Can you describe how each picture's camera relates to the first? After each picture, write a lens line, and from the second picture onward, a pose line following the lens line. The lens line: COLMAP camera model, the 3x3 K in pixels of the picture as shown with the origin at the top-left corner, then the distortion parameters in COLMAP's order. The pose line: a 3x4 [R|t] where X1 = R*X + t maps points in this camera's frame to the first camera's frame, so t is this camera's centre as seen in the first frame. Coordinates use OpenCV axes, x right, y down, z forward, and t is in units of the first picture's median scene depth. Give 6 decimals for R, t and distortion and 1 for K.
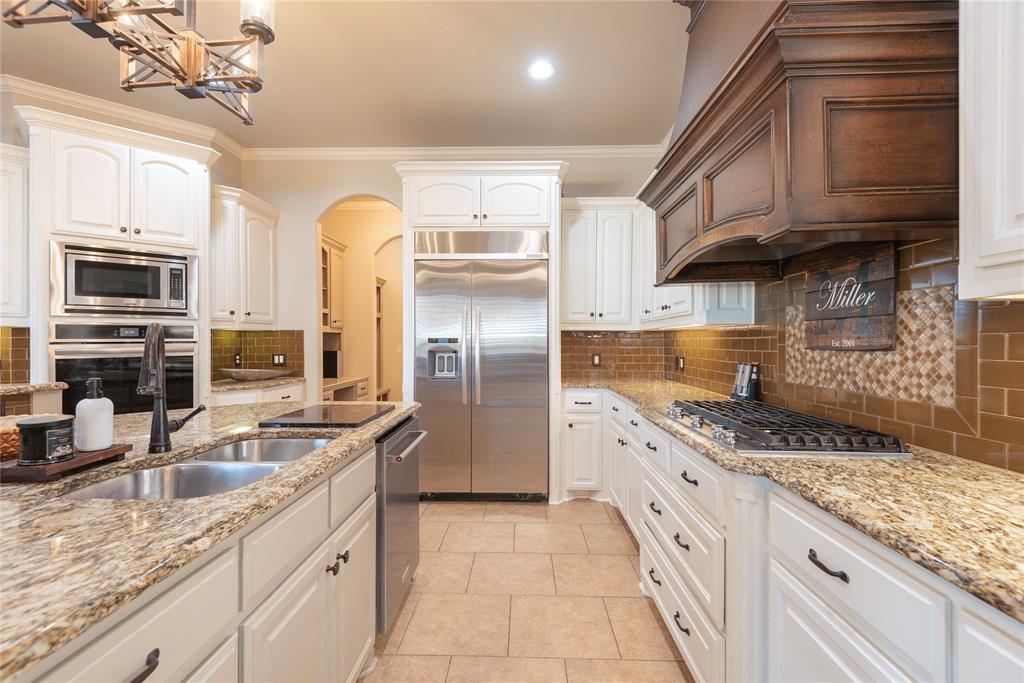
lens RADIAL K [[460.6, 0, 512.0], [0, 460.6, 341.5], [0, 0, 1]] dist [0.034123, -0.020857]
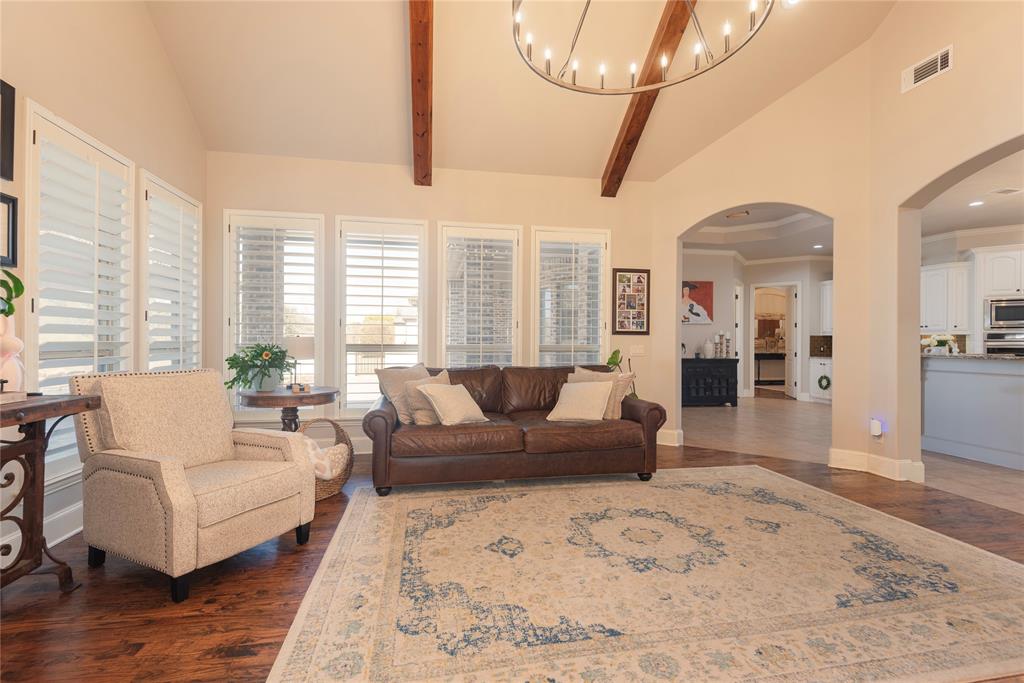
lens RADIAL K [[460.6, 0, 512.0], [0, 460.6, 341.5], [0, 0, 1]] dist [0.034123, -0.020857]
pose [[0.218804, 0.004513, -0.975758, 0.769588], [-0.007761, 0.999966, 0.002885, 0.016078], [0.975738, 0.006941, 0.218831, -1.743969]]
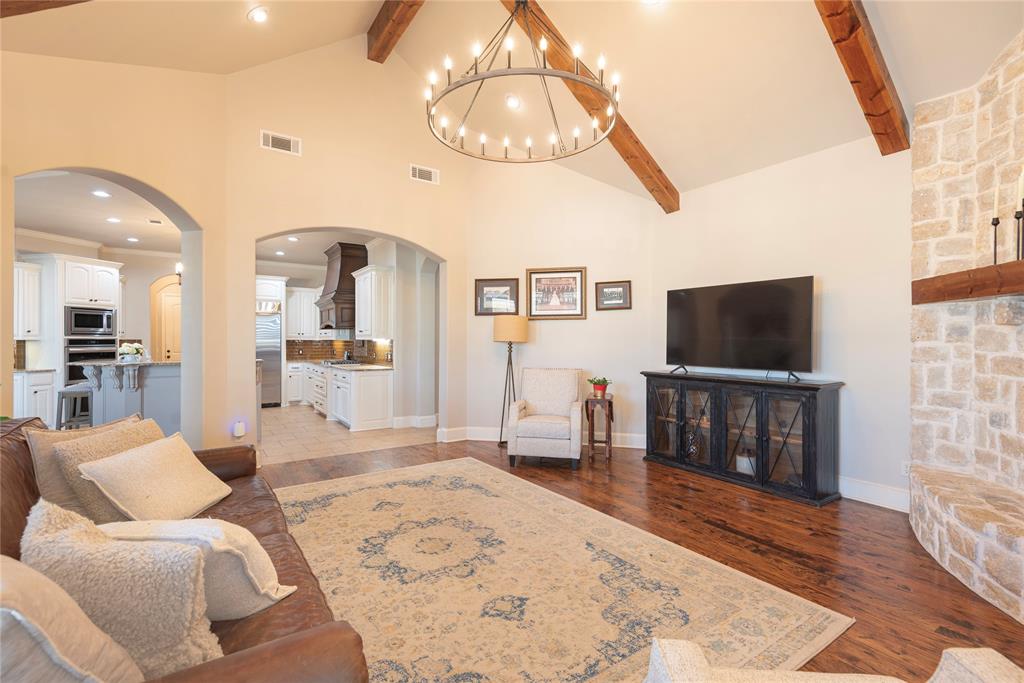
lens RADIAL K [[460.6, 0, 512.0], [0, 460.6, 341.5], [0, 0, 1]] dist [0.034123, -0.020857]
pose [[0.810963, -0.001262, 0.585096, -0.451555], [0.000034, 0.999998, 0.002110, -0.026138], [-0.585097, -0.001691, 0.810962, -2.155257]]
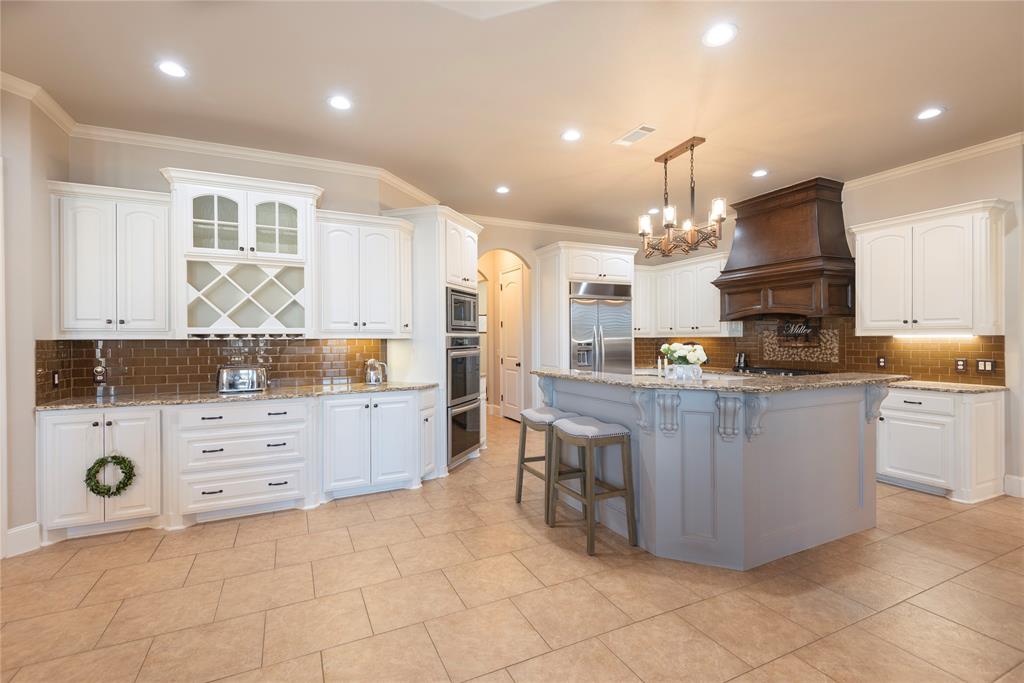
lens RADIAL K [[460.6, 0, 512.0], [0, 460.6, 341.5], [0, 0, 1]] dist [0.034123, -0.020857]
pose [[0.887789, -0.007003, 0.460198, -1.362469], [0.005983, 0.999975, 0.003676, -0.024270], [-0.460212, -0.000510, 0.887809, -0.486875]]
